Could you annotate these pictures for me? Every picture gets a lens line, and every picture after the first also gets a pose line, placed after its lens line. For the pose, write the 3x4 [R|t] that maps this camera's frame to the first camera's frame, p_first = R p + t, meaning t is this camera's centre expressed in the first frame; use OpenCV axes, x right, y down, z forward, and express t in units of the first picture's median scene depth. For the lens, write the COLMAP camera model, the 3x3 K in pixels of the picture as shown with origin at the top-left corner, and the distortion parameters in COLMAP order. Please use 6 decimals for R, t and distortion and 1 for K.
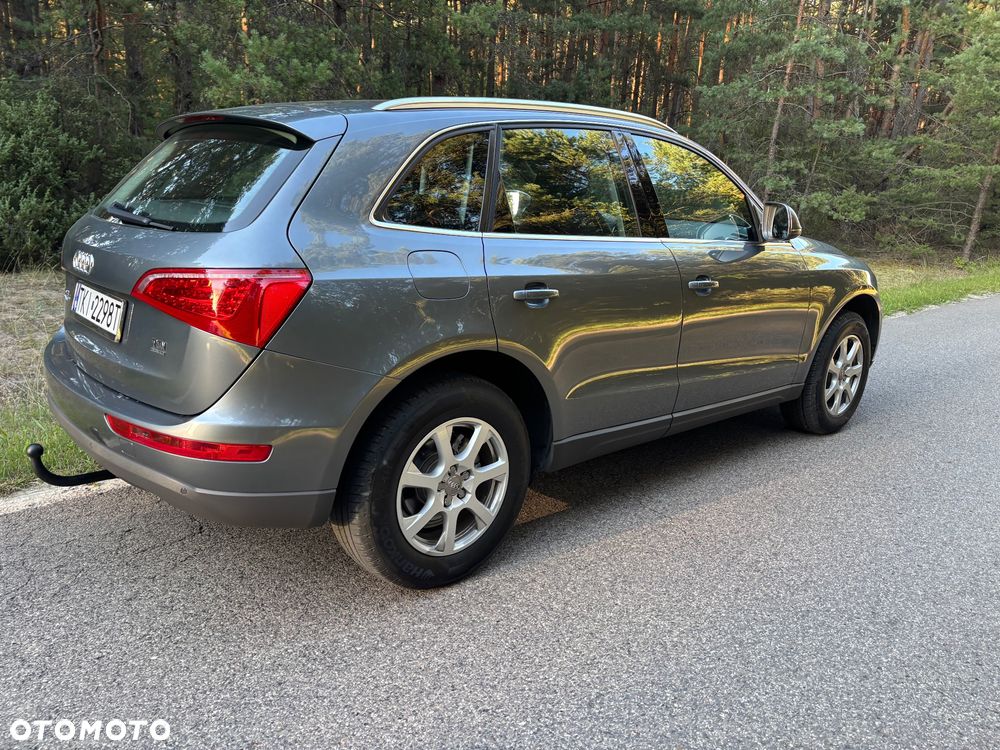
lens RADIAL K [[625.0, 0, 506.0], [0, 625.0, 370.9], [0, 0, 1]] dist [0.042110, -0.027787]
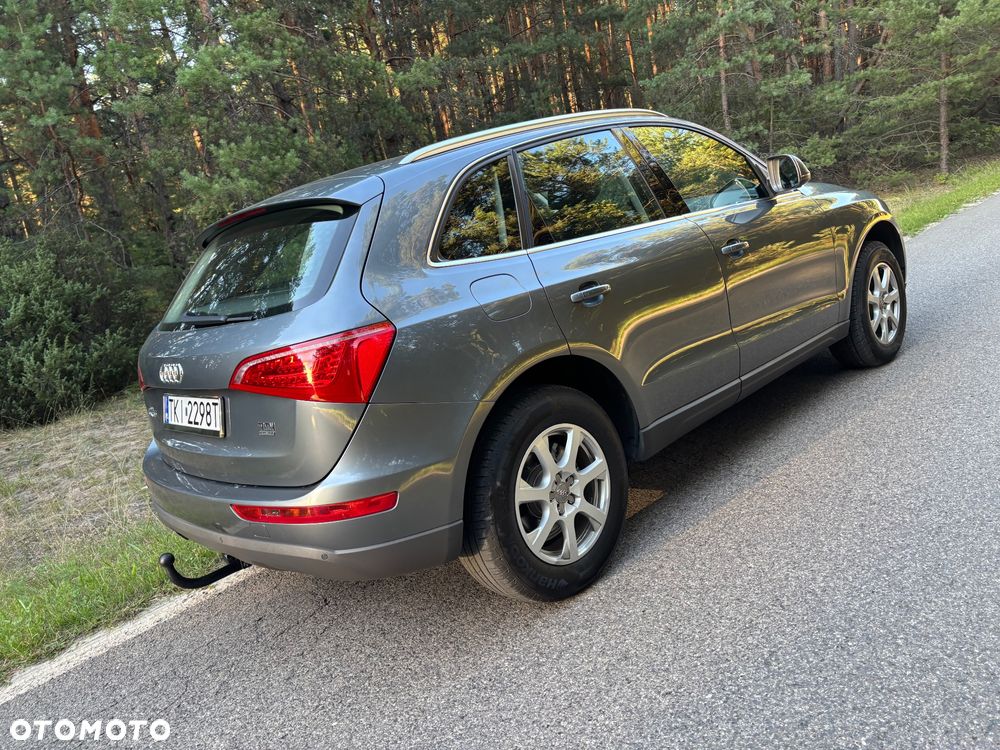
lens RADIAL K [[624.3, 0, 501.8], [0, 624.3, 370.0], [0, 0, 1]] dist [0.039309, -0.024200]
pose [[0.966970, -0.254251, -0.018055, -0.104385], [0.252901, 0.965844, -0.056451, 0.020696], [0.031791, 0.050020, 0.998242, -0.031330]]
